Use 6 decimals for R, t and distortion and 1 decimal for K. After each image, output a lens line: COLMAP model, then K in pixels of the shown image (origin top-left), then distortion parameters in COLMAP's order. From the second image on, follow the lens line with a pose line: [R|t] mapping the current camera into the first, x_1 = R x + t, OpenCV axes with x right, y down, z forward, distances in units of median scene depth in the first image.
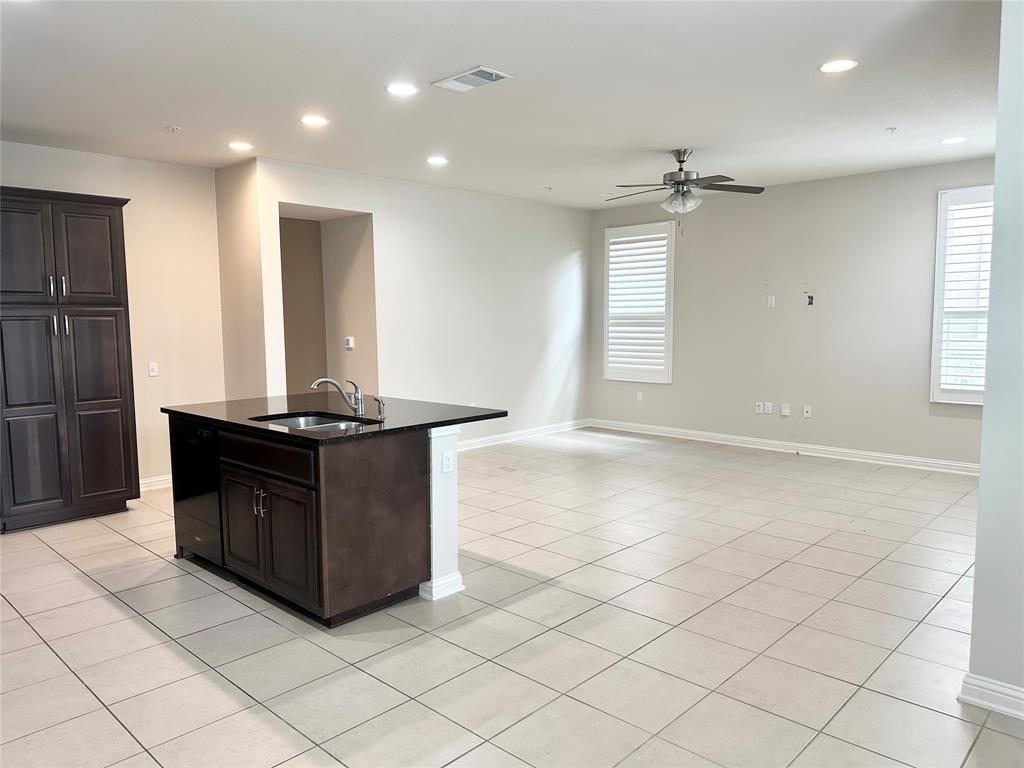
lens RADIAL K [[716.5, 0, 514.5], [0, 716.5, 383.6], [0, 0, 1]] dist [0.031432, -0.037436]
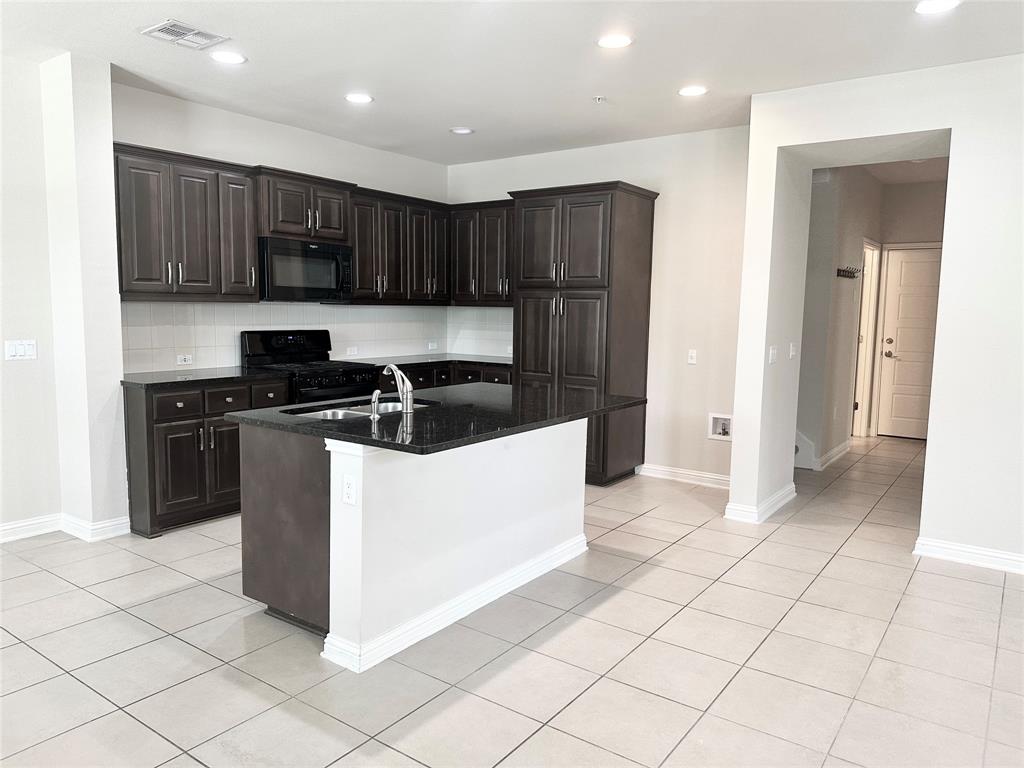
lens RADIAL K [[716.5, 0, 513.4], [0, 716.5, 381.8], [0, 0, 1]] dist [0.031432, -0.037436]
pose [[0.127533, 0.114010, -0.985260, 0.627140], [-0.107385, 0.989119, 0.100557, -0.090527], [0.986004, 0.092978, 0.138388, 1.028866]]
